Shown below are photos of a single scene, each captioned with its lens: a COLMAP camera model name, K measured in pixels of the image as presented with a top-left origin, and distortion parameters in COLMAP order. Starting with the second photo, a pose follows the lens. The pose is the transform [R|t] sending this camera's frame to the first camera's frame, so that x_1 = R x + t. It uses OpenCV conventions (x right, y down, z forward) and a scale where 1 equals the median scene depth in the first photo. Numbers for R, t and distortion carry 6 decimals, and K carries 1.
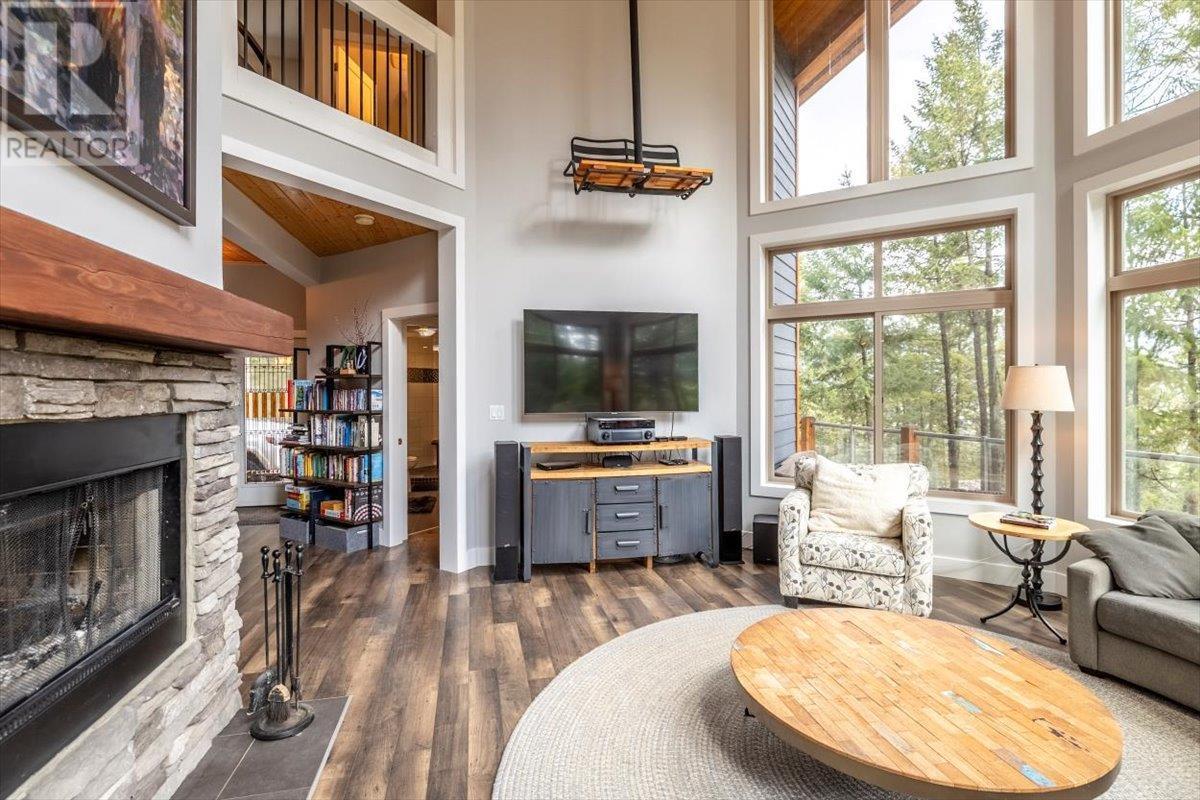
lens RADIAL K [[528.7, 0, 618.2], [0, 528.7, 395.0], [0, 0, 1]] dist [0.000345, -0.000100]
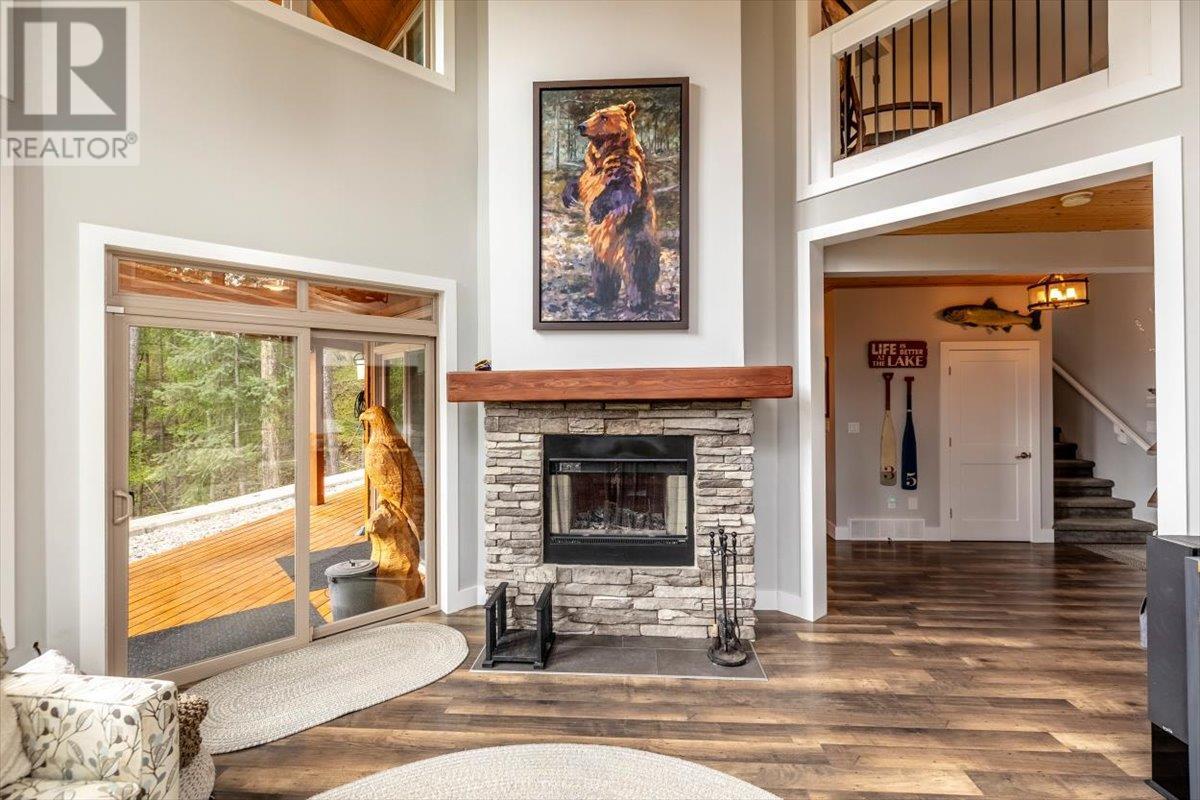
lens RADIAL K [[528.7, 0, 618.2], [0, 528.7, 395.0], [0, 0, 1]] dist [0.000345, -0.000100]
pose [[-0.268990, 0.003386, -0.963137, 0.821721], [-0.007014, 0.999960, 0.005474, -0.095169], [0.963118, 0.008227, -0.268955, 1.084644]]
